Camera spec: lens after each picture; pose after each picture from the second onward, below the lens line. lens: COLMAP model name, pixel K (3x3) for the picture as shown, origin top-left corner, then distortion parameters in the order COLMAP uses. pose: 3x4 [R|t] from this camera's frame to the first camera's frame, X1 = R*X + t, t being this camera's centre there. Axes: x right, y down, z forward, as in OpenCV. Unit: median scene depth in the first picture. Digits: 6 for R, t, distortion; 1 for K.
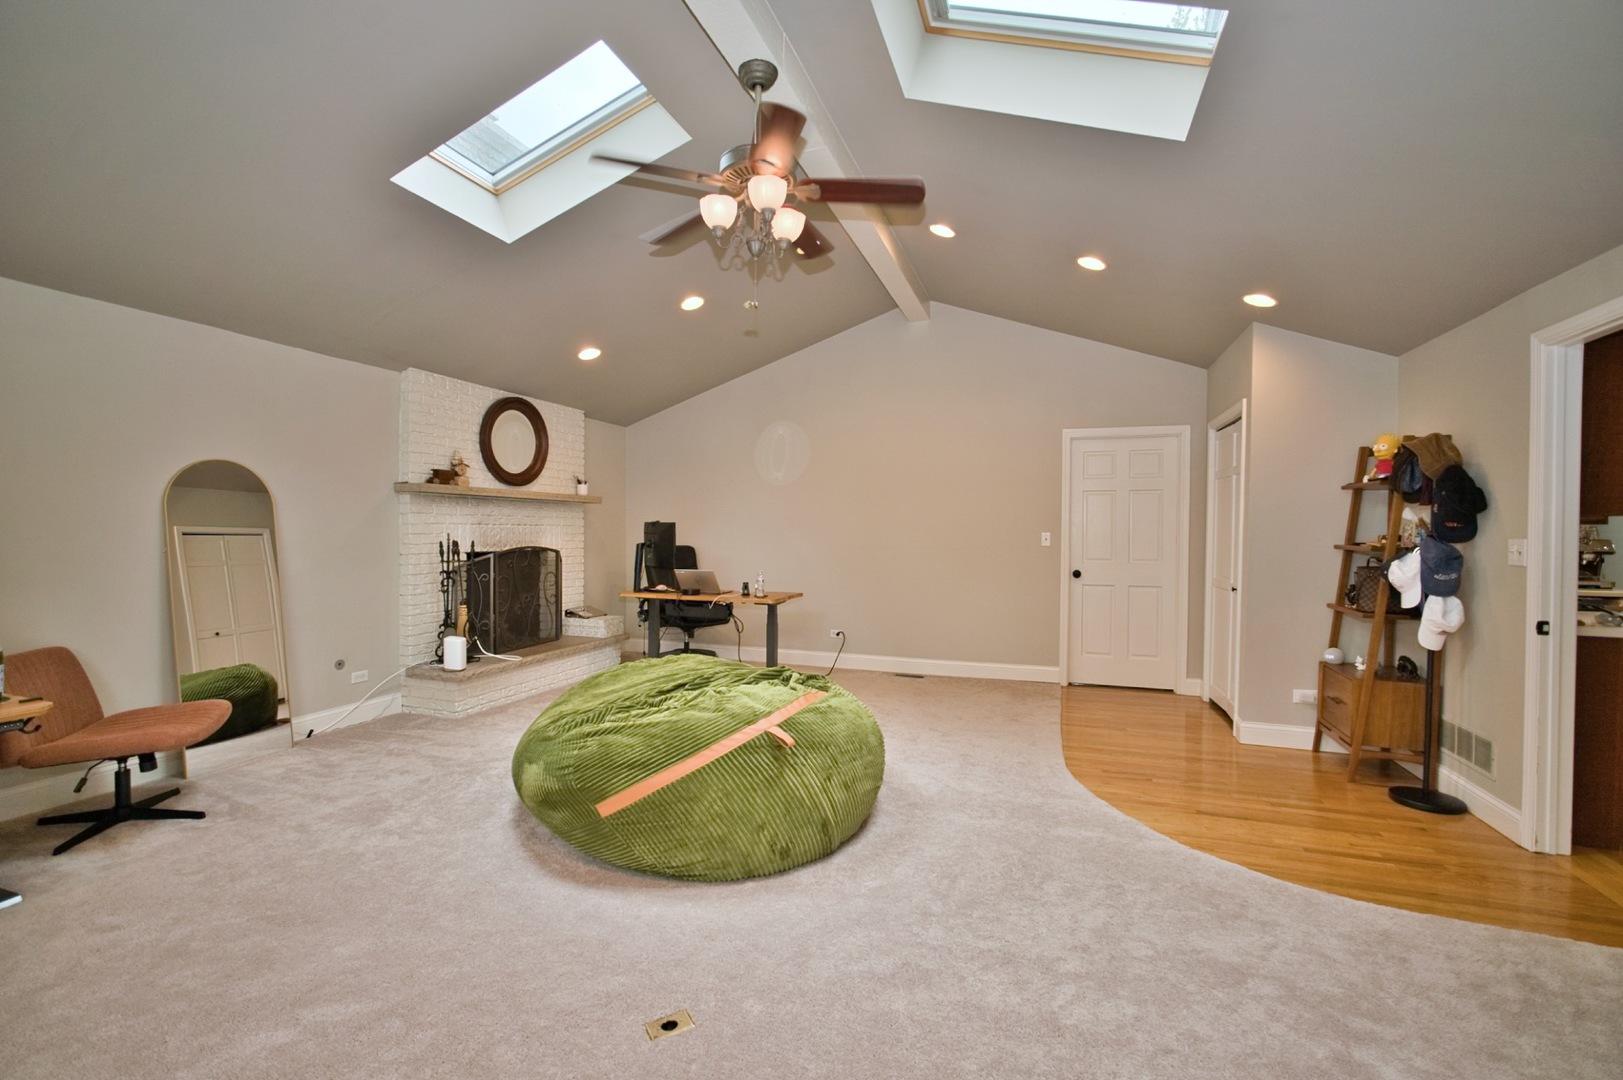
lens RADIAL K [[704.4, 0, 810.7], [0, 704.4, 534.4], [0, 0, 1]] dist [-0.023924, 0.006612]
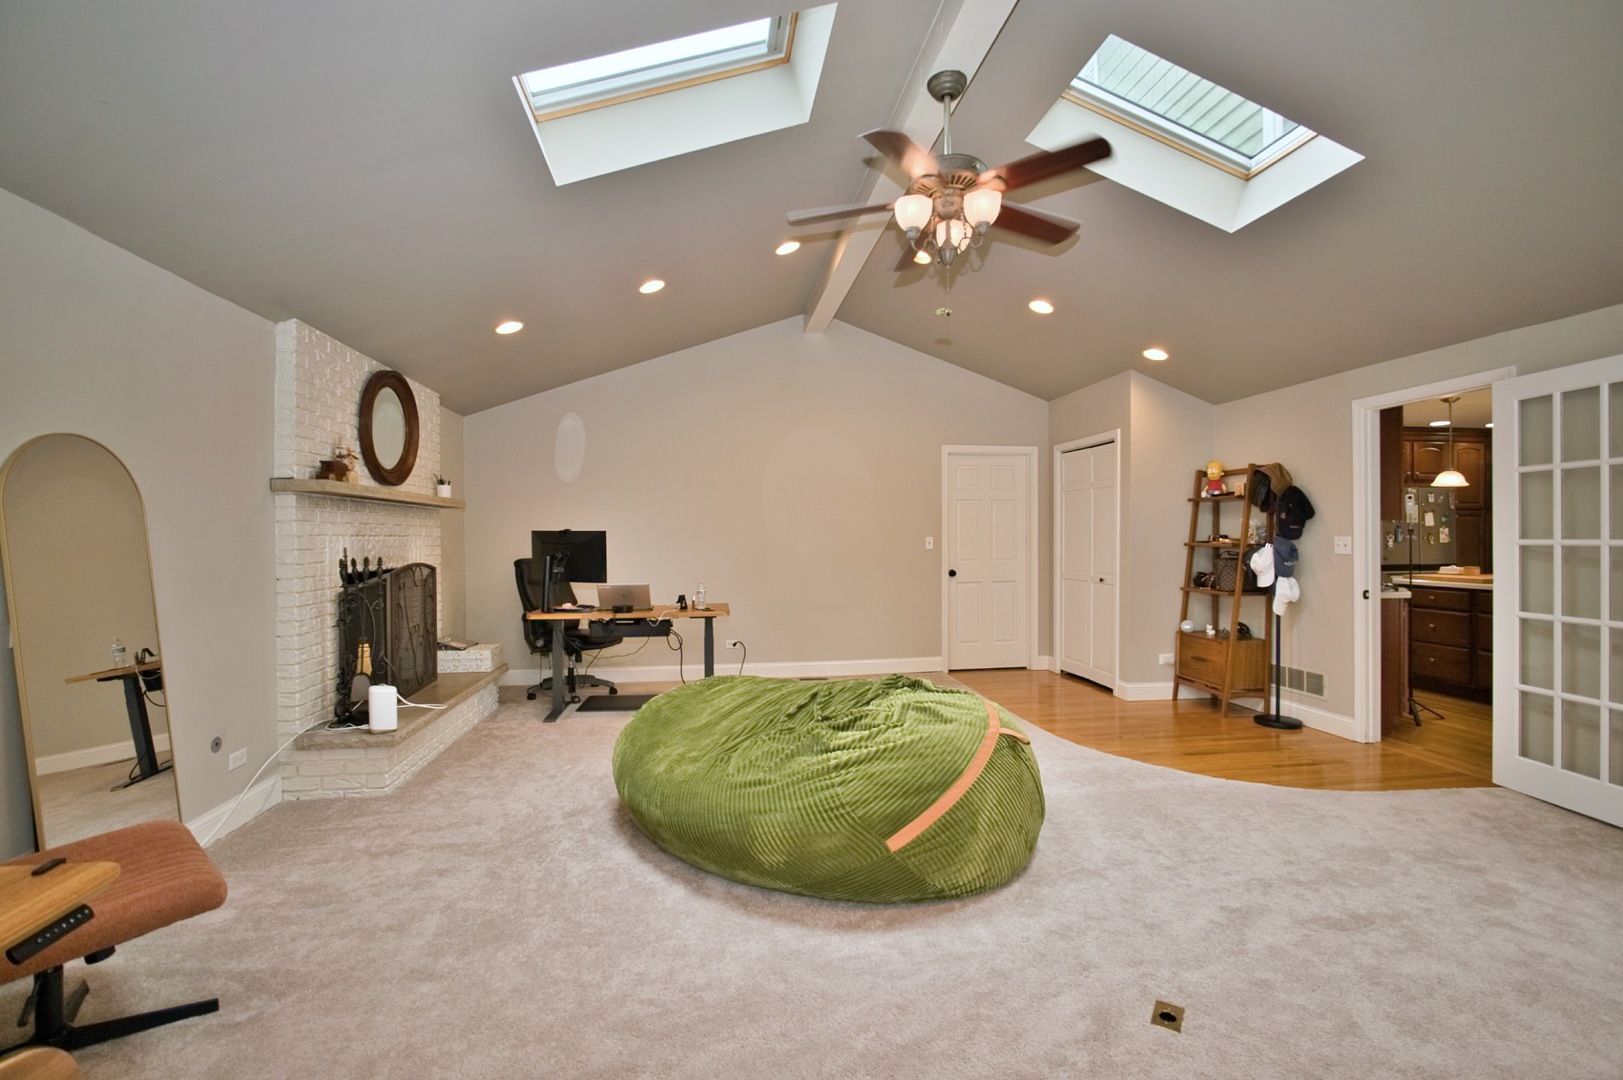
lens RADIAL K [[704.4, 0, 810.2], [0, 704.4, 532.9], [0, 0, 1]] dist [-0.023924, 0.006612]
pose [[0.887235, -0.010257, 0.461203, -0.428192], [0.015346, 0.999856, -0.007284, -0.004684], [-0.461062, 0.013541, 0.887265, 0.120986]]
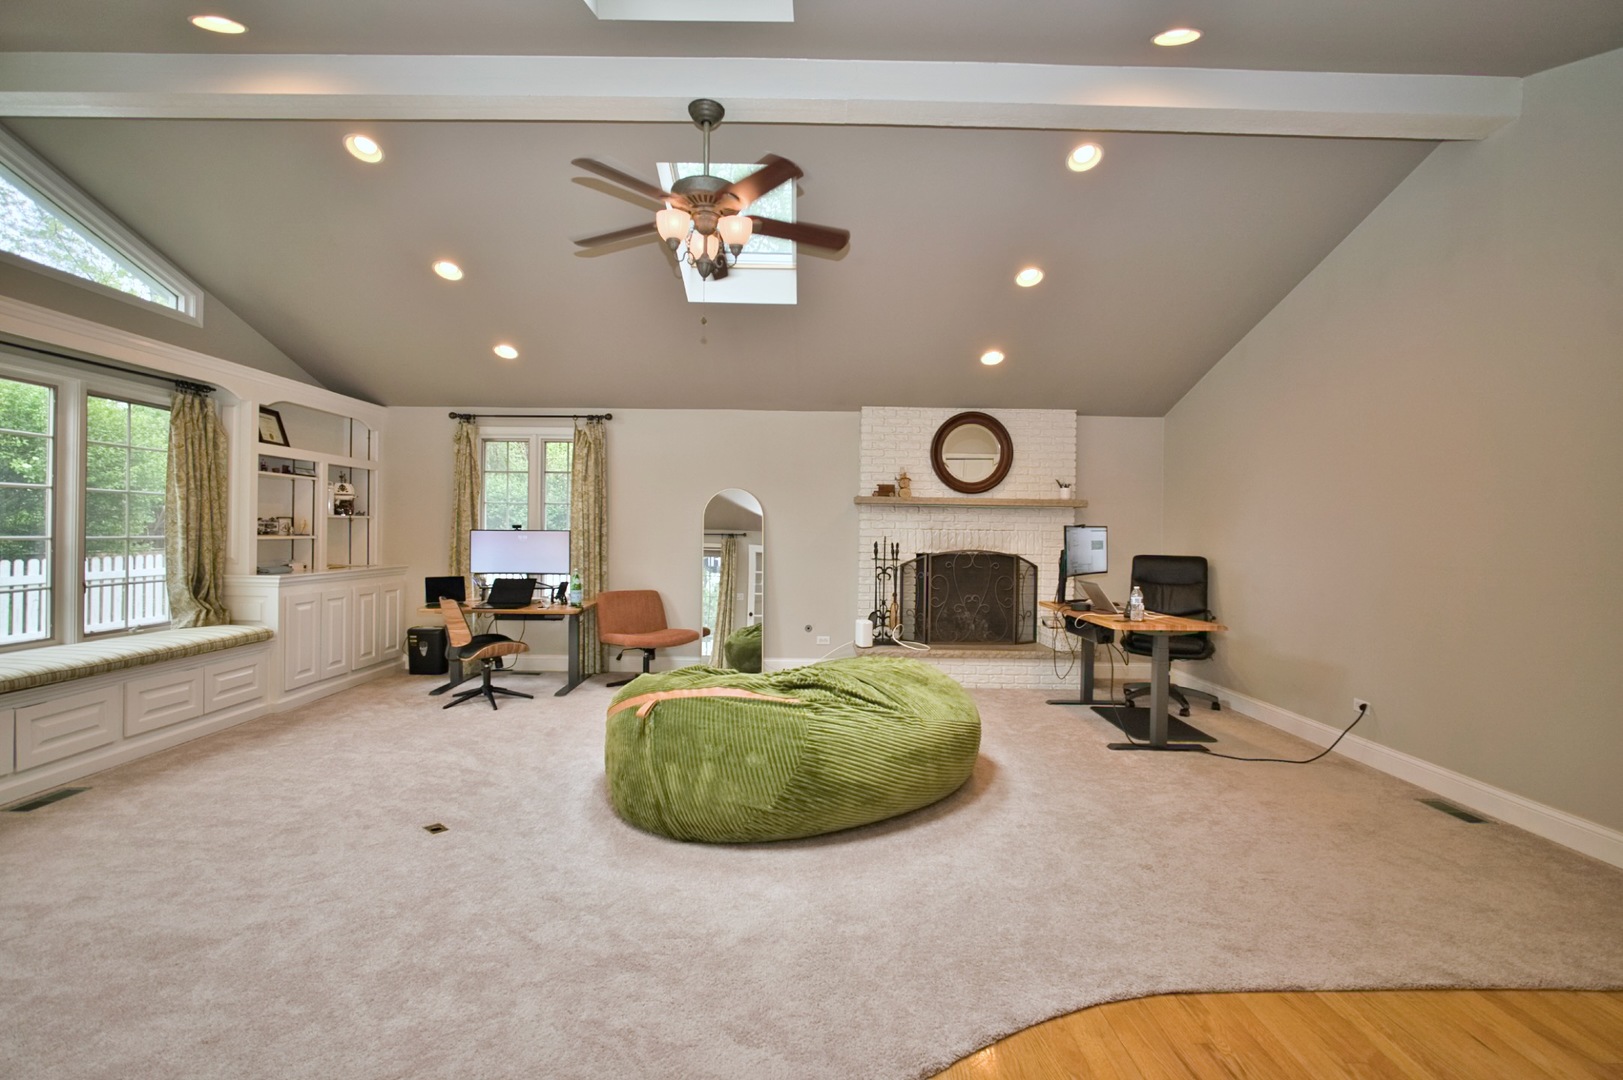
lens RADIAL K [[704.4, 0, 811.2], [0, 704.4, 535.7], [0, 0, 1]] dist [-0.023924, 0.006612]
pose [[0.334387, -0.004103, -0.942427, 0.603943], [-0.017065, 0.999800, -0.010408, 0.012382], [0.942281, 0.019563, 0.334250, 0.476994]]
